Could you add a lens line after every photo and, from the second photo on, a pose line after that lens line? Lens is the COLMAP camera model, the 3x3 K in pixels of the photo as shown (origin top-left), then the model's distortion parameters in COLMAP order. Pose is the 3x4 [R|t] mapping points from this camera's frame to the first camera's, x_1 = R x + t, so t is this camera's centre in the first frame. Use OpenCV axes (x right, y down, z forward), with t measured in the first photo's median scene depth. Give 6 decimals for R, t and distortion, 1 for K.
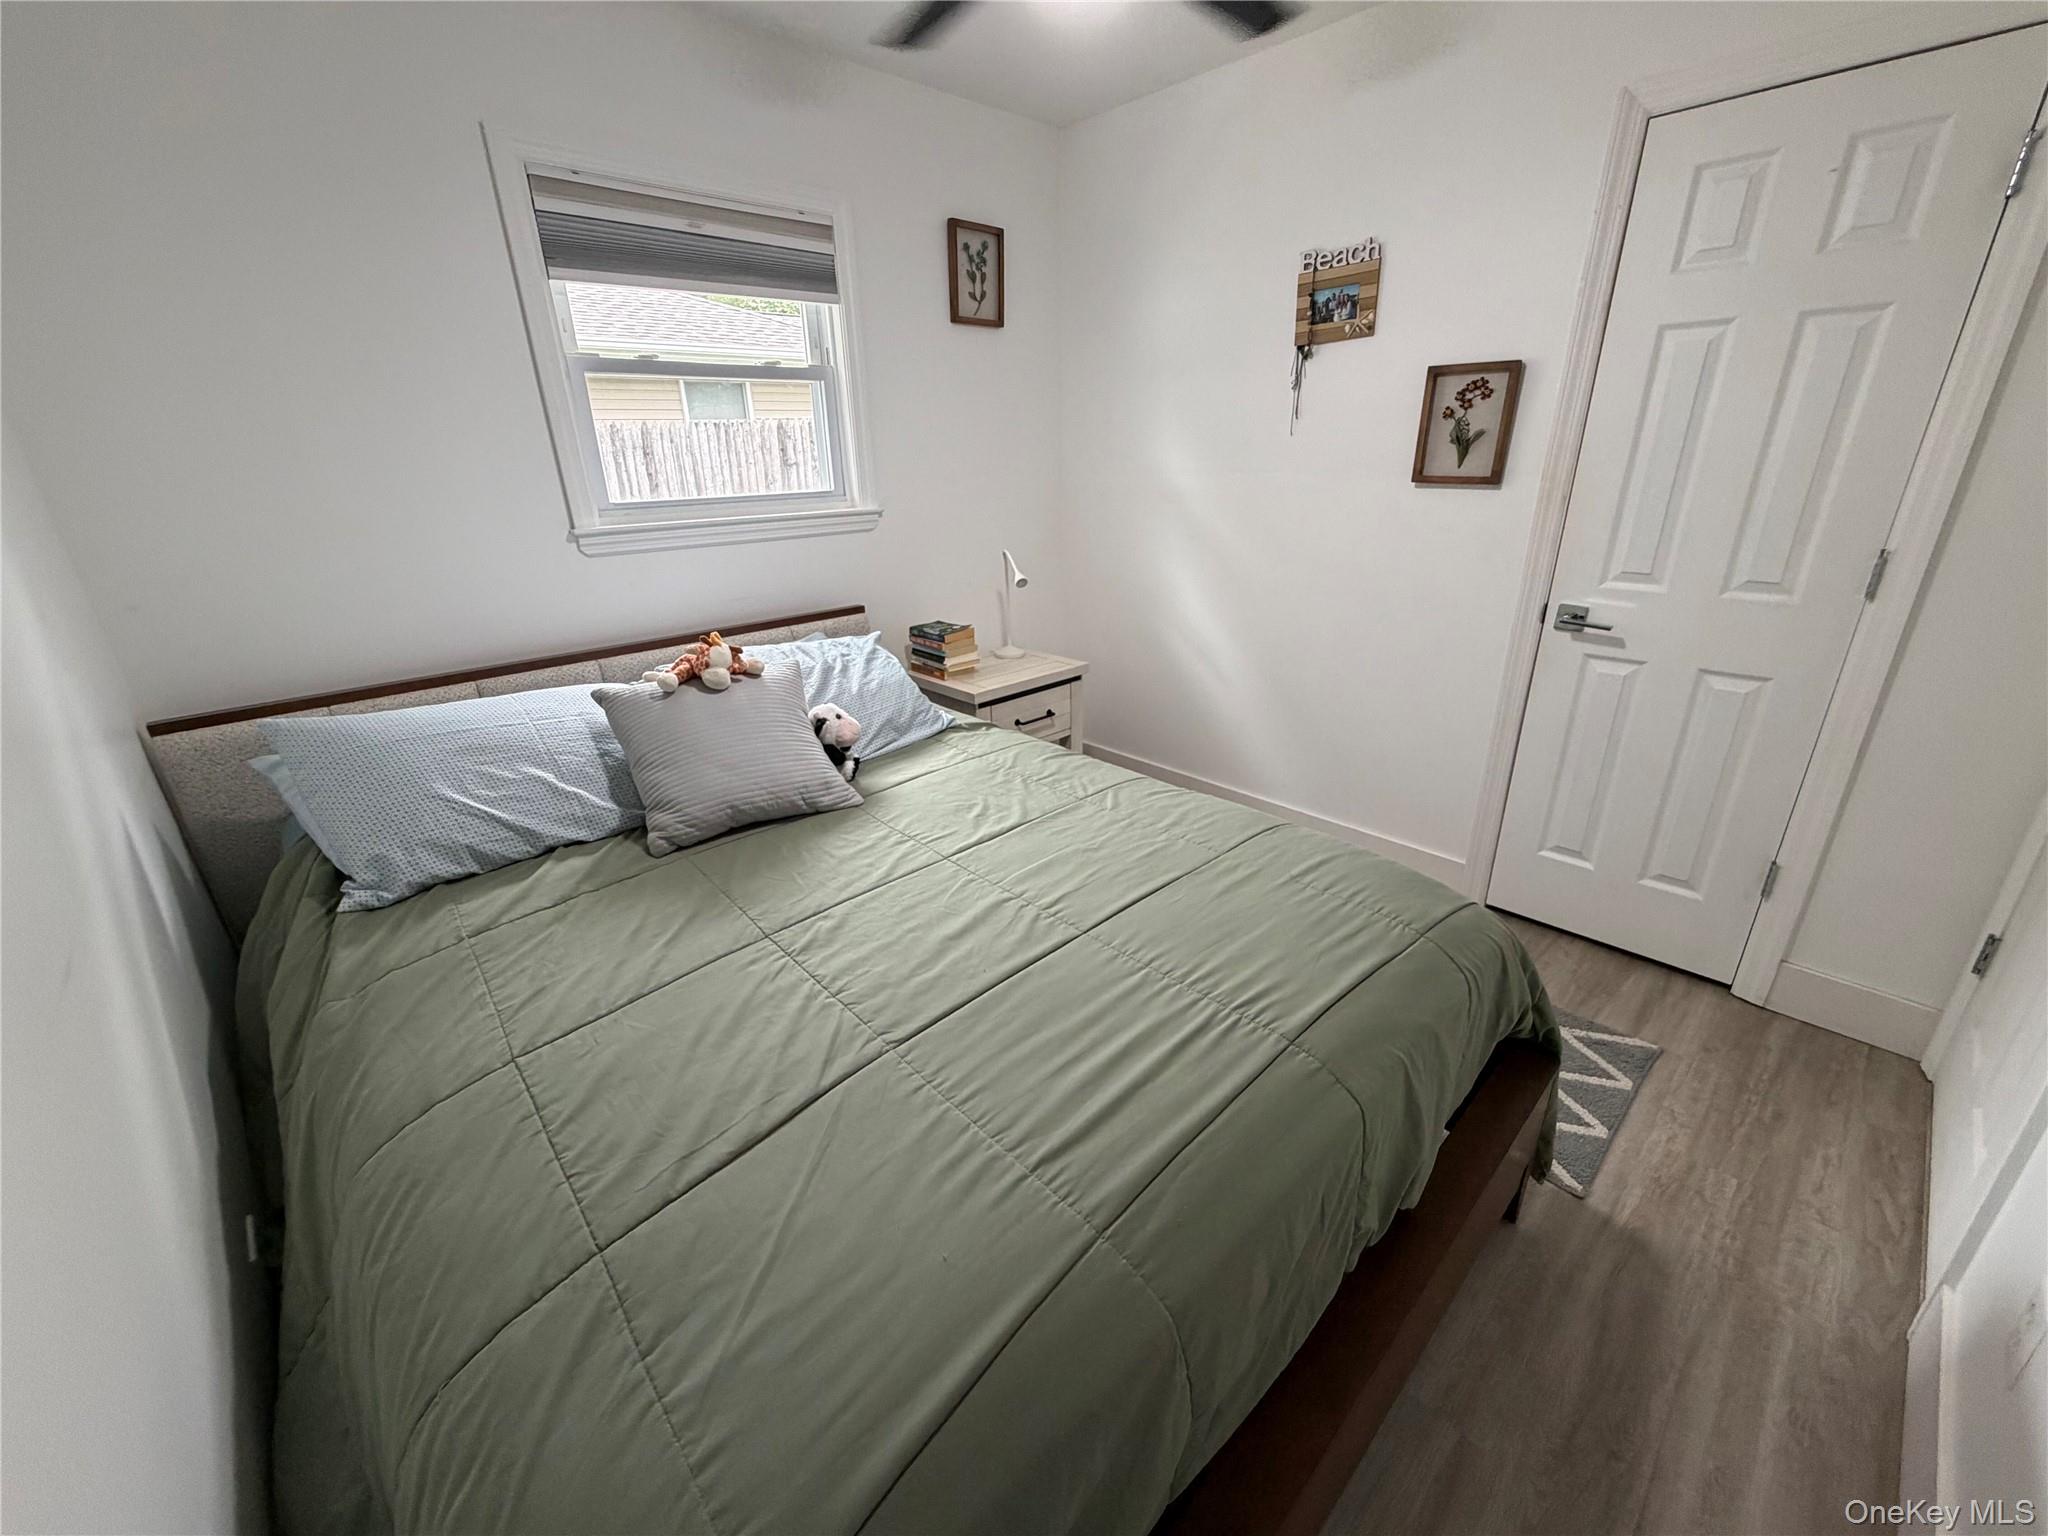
lens RADIAL K [[819.4, 0, 1022.5], [0, 819.4, 762.6], [0, 0, 1]] dist [0.004292, 0.000204]
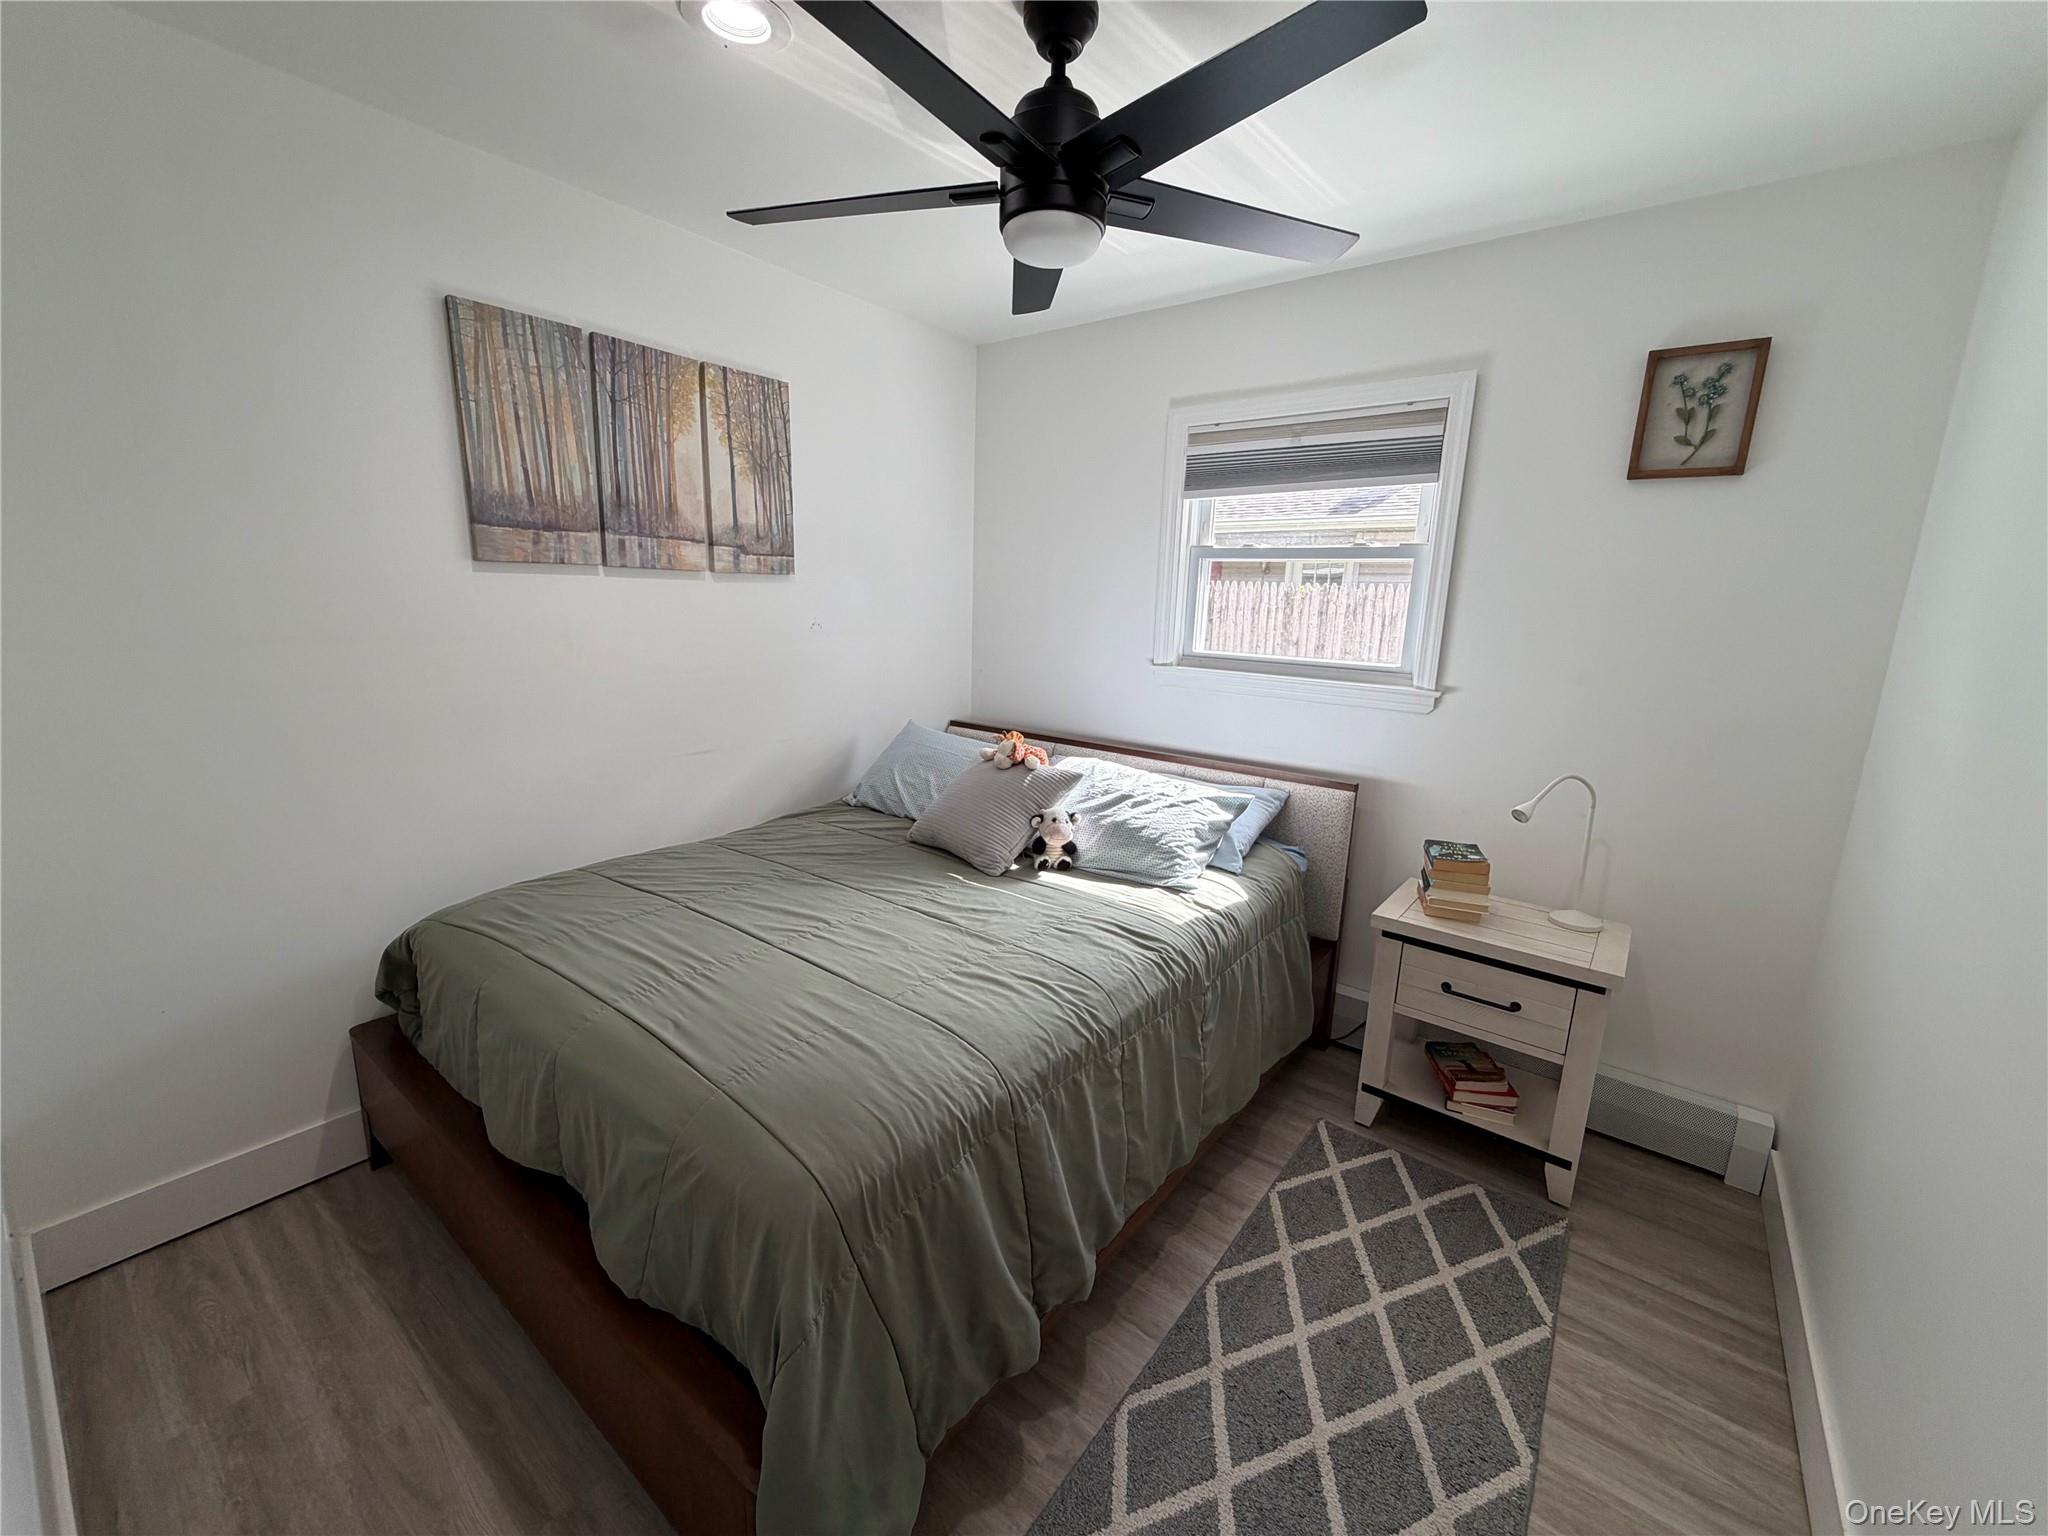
lens RADIAL K [[819.4, 0, 1022.1], [0, 819.4, 771.4], [0, 0, 1]] dist [0.004292, 0.000204]
pose [[0.153735, 0.228708, -0.961279, 0.653841], [-0.393342, 0.906607, 0.152794, -0.203413], [0.906448, 0.354622, 0.229338, 0.445201]]
